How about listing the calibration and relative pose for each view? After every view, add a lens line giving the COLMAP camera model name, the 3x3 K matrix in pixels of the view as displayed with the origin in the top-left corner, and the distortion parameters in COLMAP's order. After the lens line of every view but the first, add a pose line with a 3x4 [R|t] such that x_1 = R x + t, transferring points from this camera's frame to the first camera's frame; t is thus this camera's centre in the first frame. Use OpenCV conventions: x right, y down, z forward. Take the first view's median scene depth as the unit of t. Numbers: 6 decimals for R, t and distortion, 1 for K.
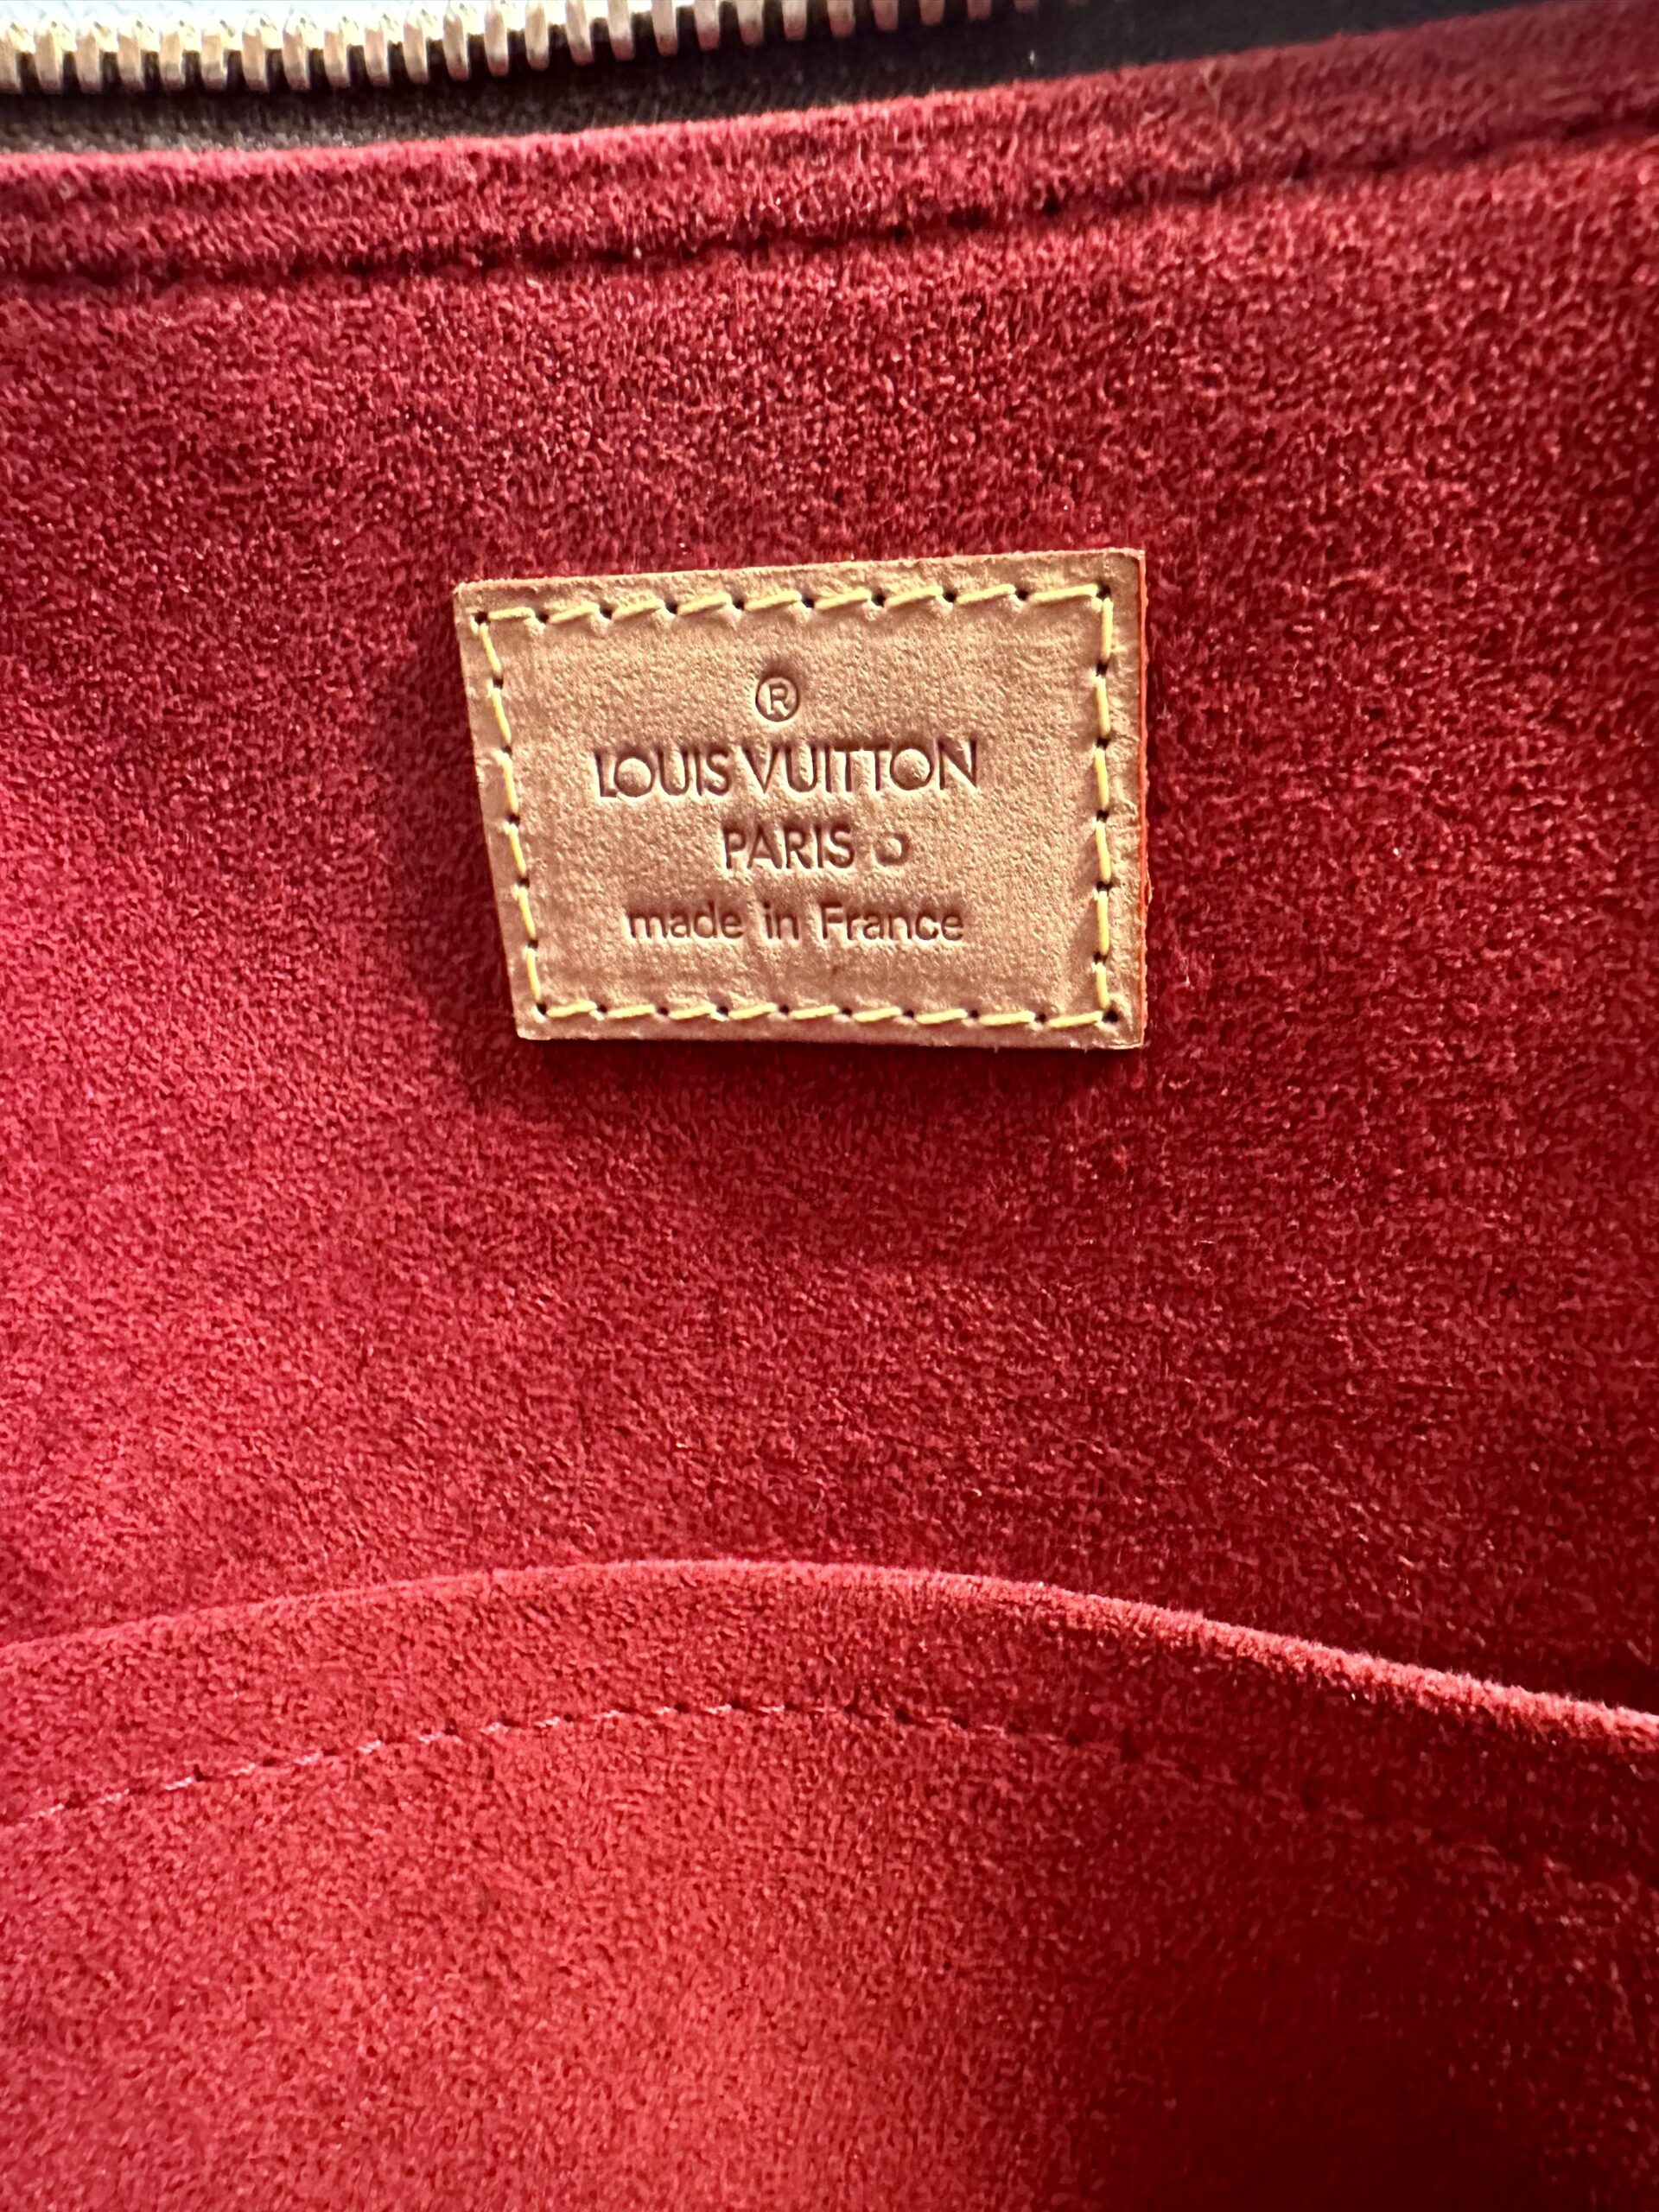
lens RADIAL K [[1404.1, 0, 778.1], [0, 1404.1, 1100.0], [0, 0, 1]] dist [-0.001232, 0.004469]
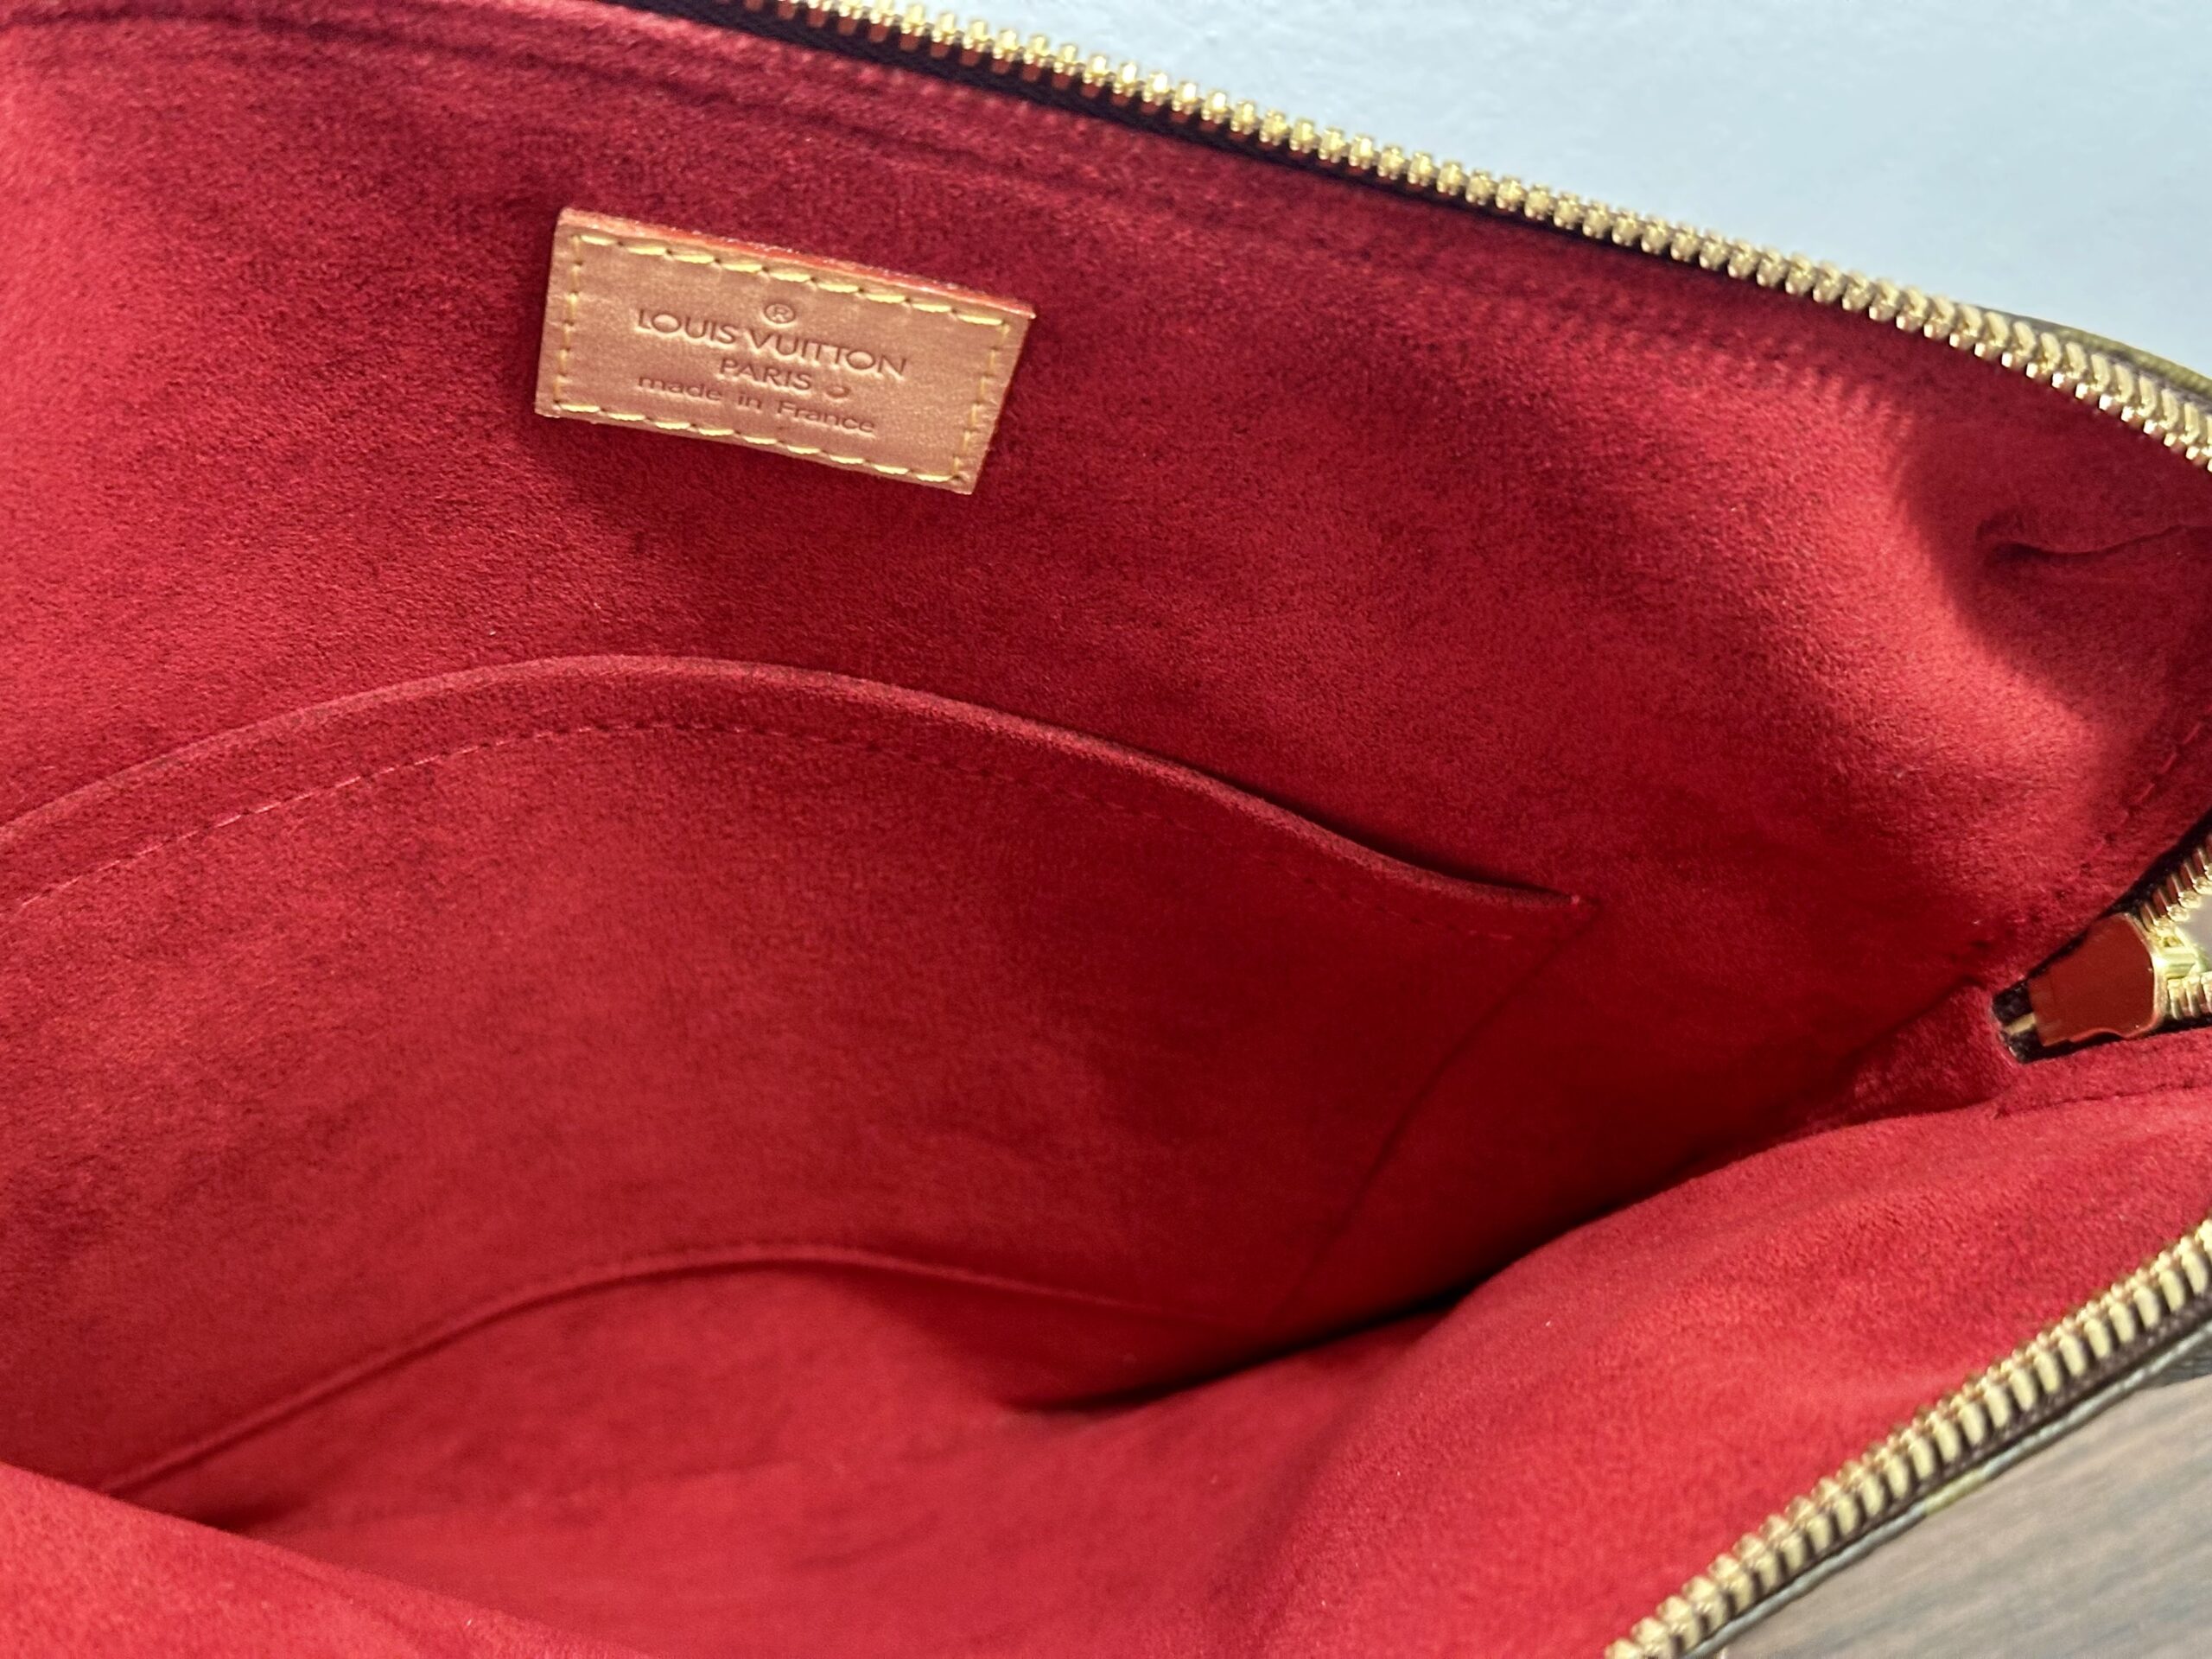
lens RADIAL K [[3296.4, 0, 1106.4], [0, 3296.4, 829.3], [0, 0, 1]] dist [0.102232, 0.000000]
pose [[0.930719, -0.062230, 0.360401, -0.919500], [-0.207174, 0.722365, 0.659748, -2.147729], [-0.301397, -0.688706, 0.659427, -1.680033]]
